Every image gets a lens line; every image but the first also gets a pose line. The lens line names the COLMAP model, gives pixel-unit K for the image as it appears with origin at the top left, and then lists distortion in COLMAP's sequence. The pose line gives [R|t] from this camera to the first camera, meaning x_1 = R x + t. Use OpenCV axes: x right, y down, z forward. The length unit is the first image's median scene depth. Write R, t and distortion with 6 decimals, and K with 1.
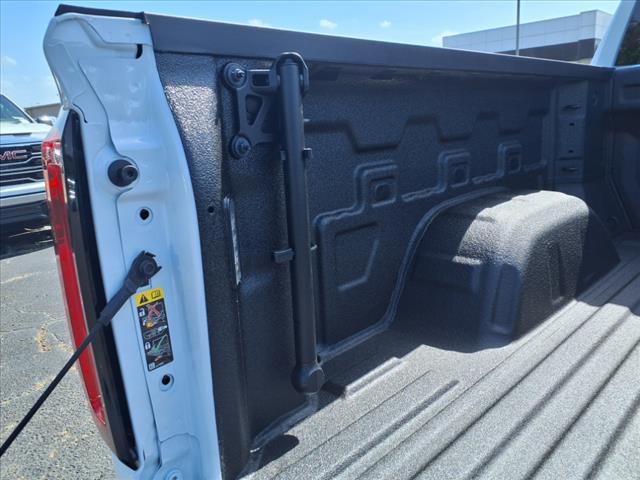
lens RADIAL K [[498.0, 0, 320.0], [0, 498.0, 240.0], [0, 0, 1]] dist [-0.004428, -0.006018]
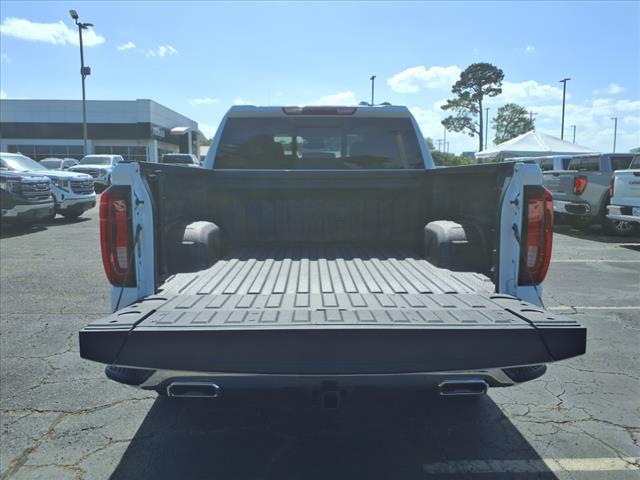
lens RADIAL K [[498.0, 0, 320.0], [0, 498.0, 240.0], [0, 0, 1]] dist [-0.004428, -0.006018]
pose [[0.680929, -0.010796, 0.732270, -1.074803], [0.109196, 0.990211, -0.086941, 0.307865], [-0.724163, 0.139161, 0.675442, -1.200031]]
